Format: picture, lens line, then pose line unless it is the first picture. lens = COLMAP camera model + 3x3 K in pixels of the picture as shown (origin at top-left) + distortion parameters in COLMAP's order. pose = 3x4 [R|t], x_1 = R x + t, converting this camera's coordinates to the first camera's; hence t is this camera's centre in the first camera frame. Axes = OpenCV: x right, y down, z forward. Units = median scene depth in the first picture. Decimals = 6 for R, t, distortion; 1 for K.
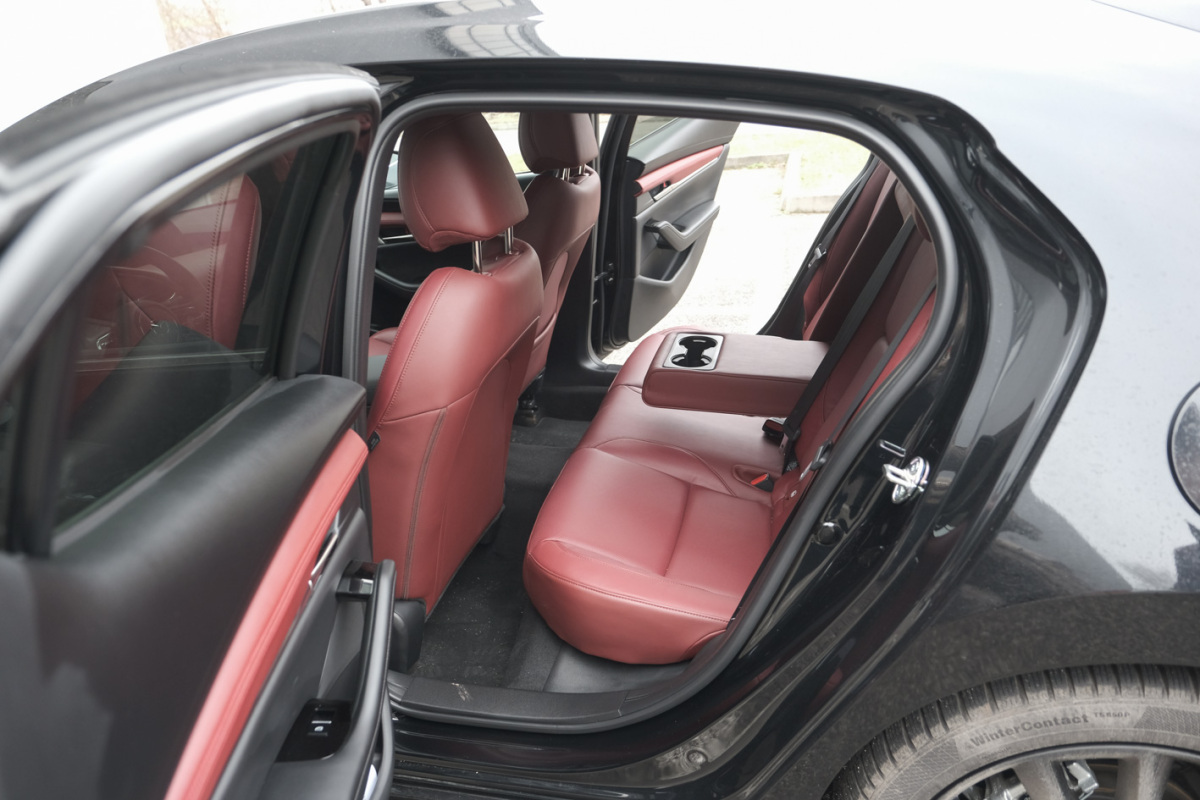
lens RADIAL K [[798.5, 0, 595.9], [0, 798.5, 395.0], [0, 0, 1]] dist [-0.011161, 0.002249]
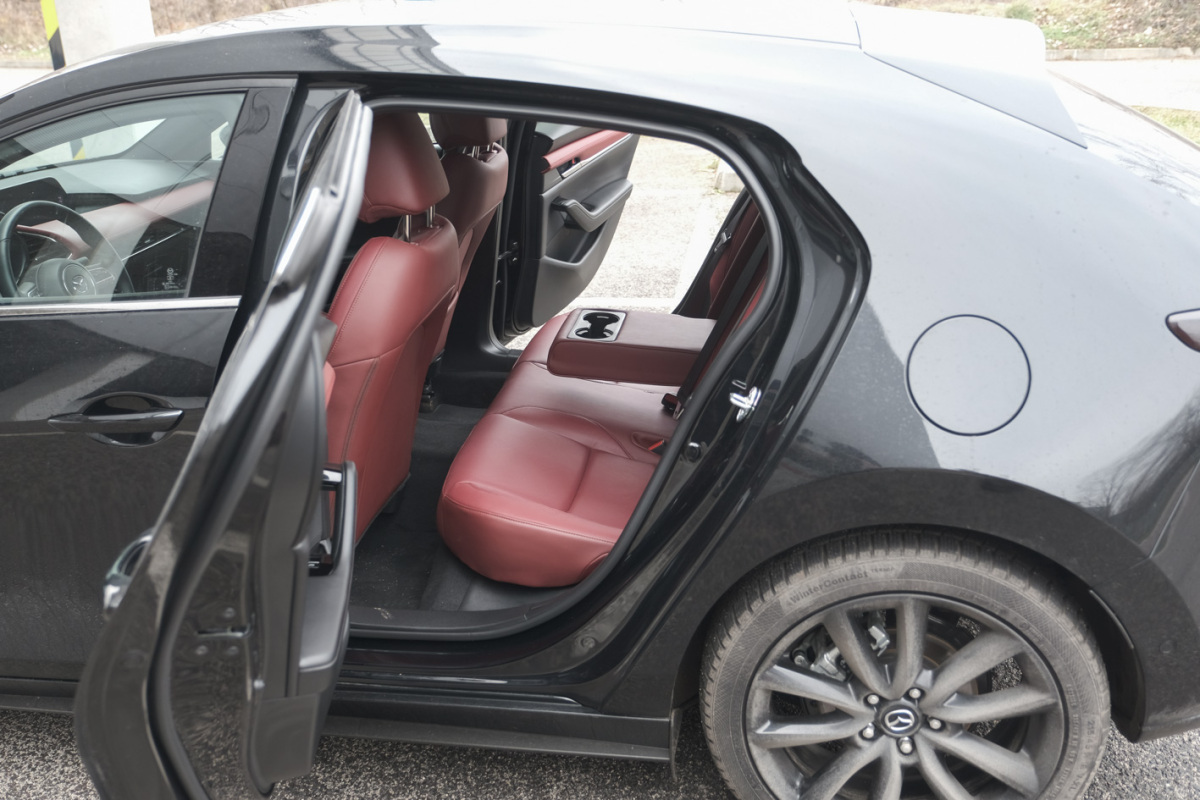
lens RADIAL K [[1113.1, 0, 598.9], [0, 1113.1, 404.8], [0, 0, 1]] dist [-0.050276, 0.000000]
pose [[0.994056, 0.016927, 0.107550, -0.037481], [-0.014258, 0.999572, -0.025541, 0.106392], [-0.107937, 0.023856, 0.993871, -0.555419]]
